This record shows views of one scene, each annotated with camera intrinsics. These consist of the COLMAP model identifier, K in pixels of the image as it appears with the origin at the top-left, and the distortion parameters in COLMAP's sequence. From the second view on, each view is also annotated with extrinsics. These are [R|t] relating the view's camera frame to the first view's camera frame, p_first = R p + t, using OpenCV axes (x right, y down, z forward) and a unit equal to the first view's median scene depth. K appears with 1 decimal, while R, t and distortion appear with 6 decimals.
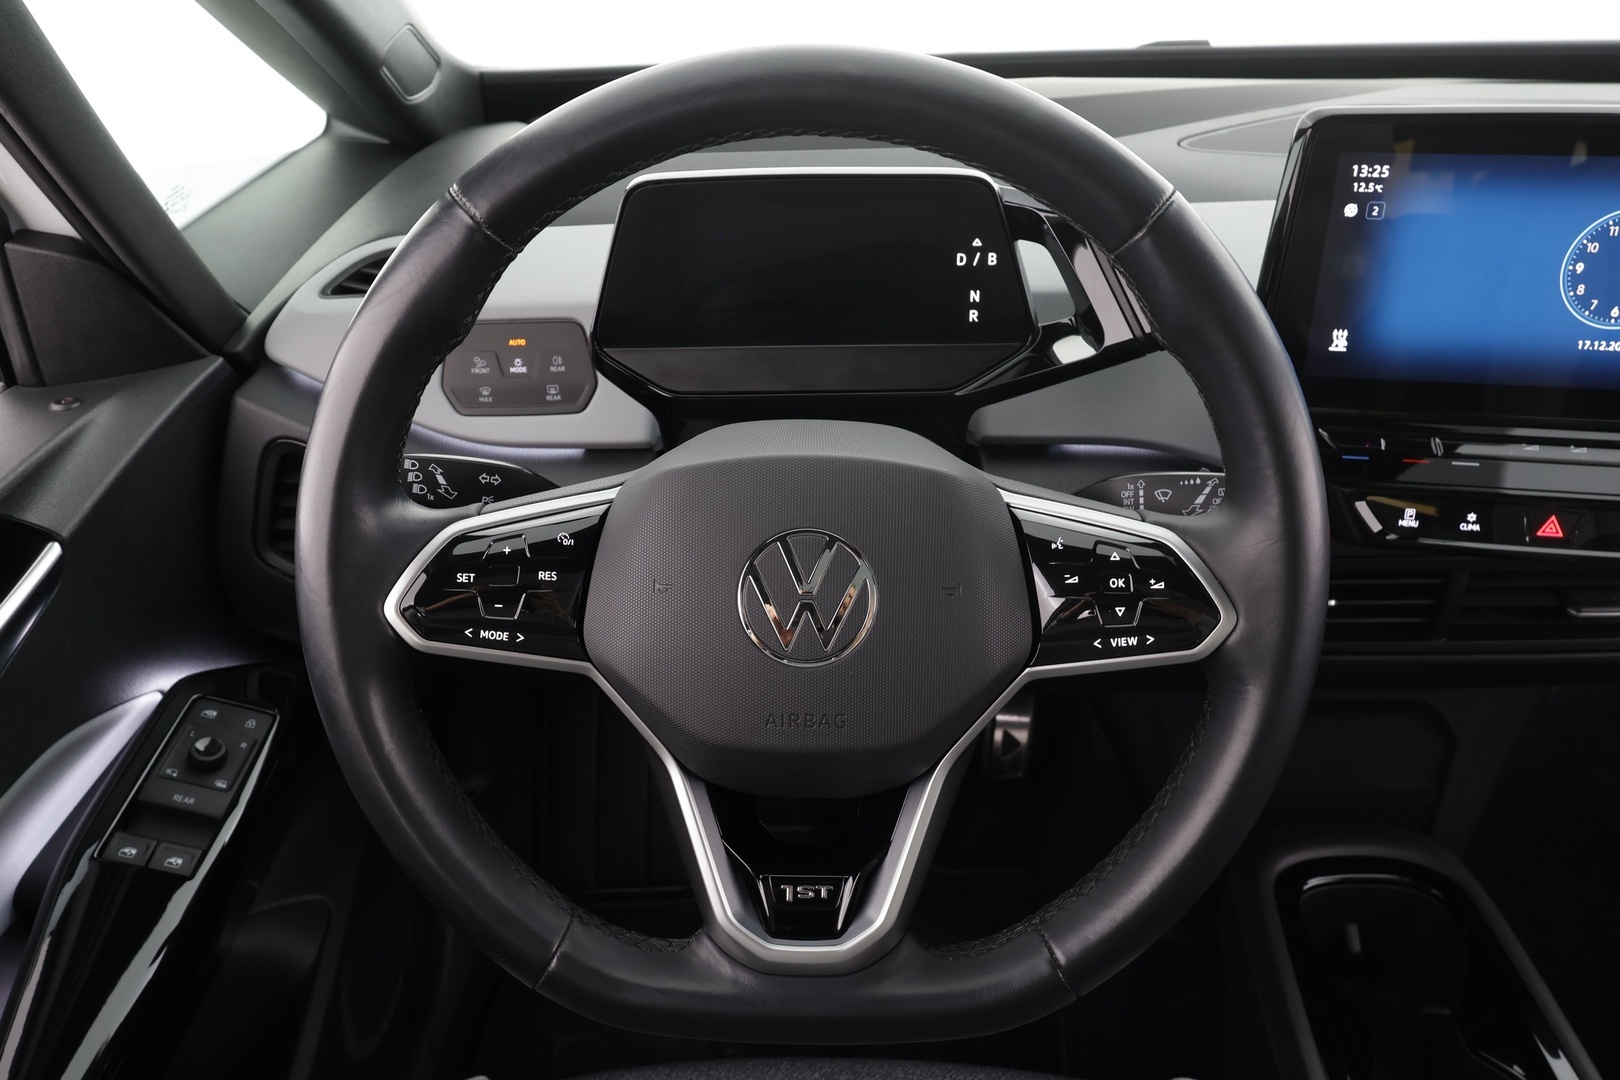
lens RADIAL K [[1150.5, 0, 799.0], [0, 1150.5, 540.5], [0, 0, 1]] dist [-0.002985, 0.004736]
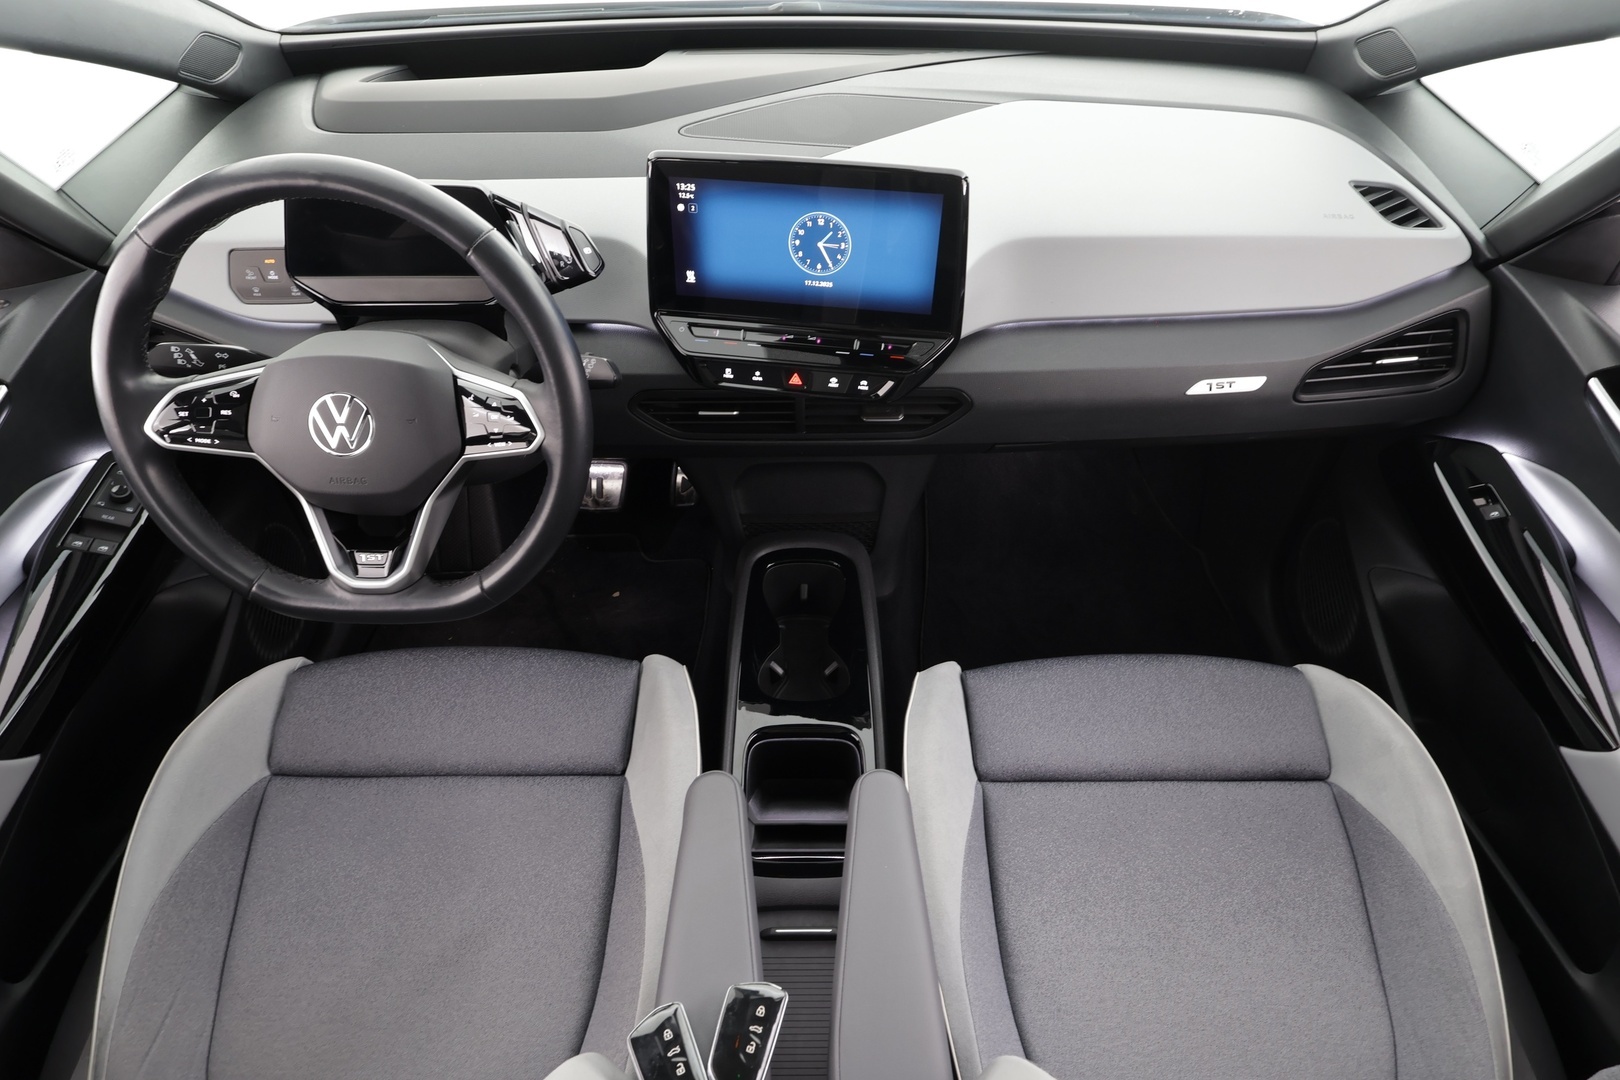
lens RADIAL K [[911.0, 0, 806.3], [0, 911.0, 544.1], [0, 0, 1]] dist [0.000930, -0.001377]
pose [[0.999421, -0.002280, 0.033939, 0.636825], [-0.006037, 0.970024, 0.242935, -0.118899], [-0.033476, -0.242999, 0.969449, -0.574815]]
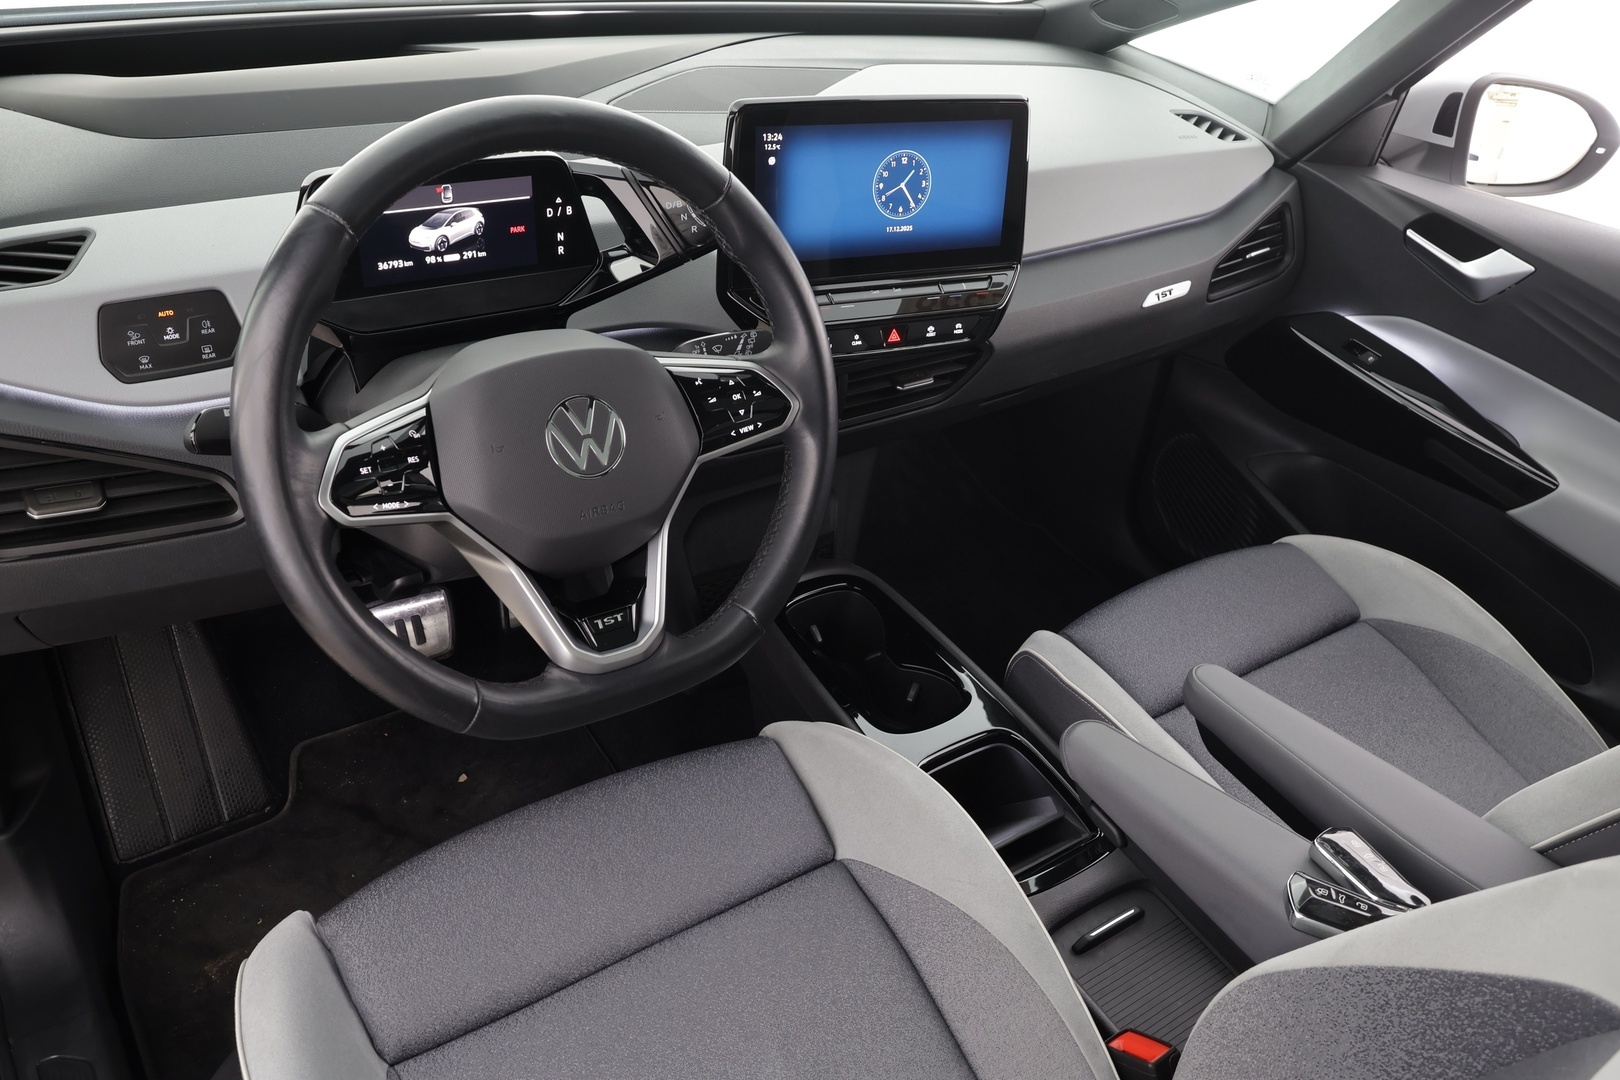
lens RADIAL K [[1250.4, 0, 812.1], [0, 1250.4, 544.9], [0, 0, 1]] dist [-0.007945, 0.011490]
pose [[0.797595, -0.238519, 0.554032, -0.587762], [0.197939, 0.971132, 0.133131, 0.019743], [-0.569792, 0.003480, 0.821781, -0.501094]]
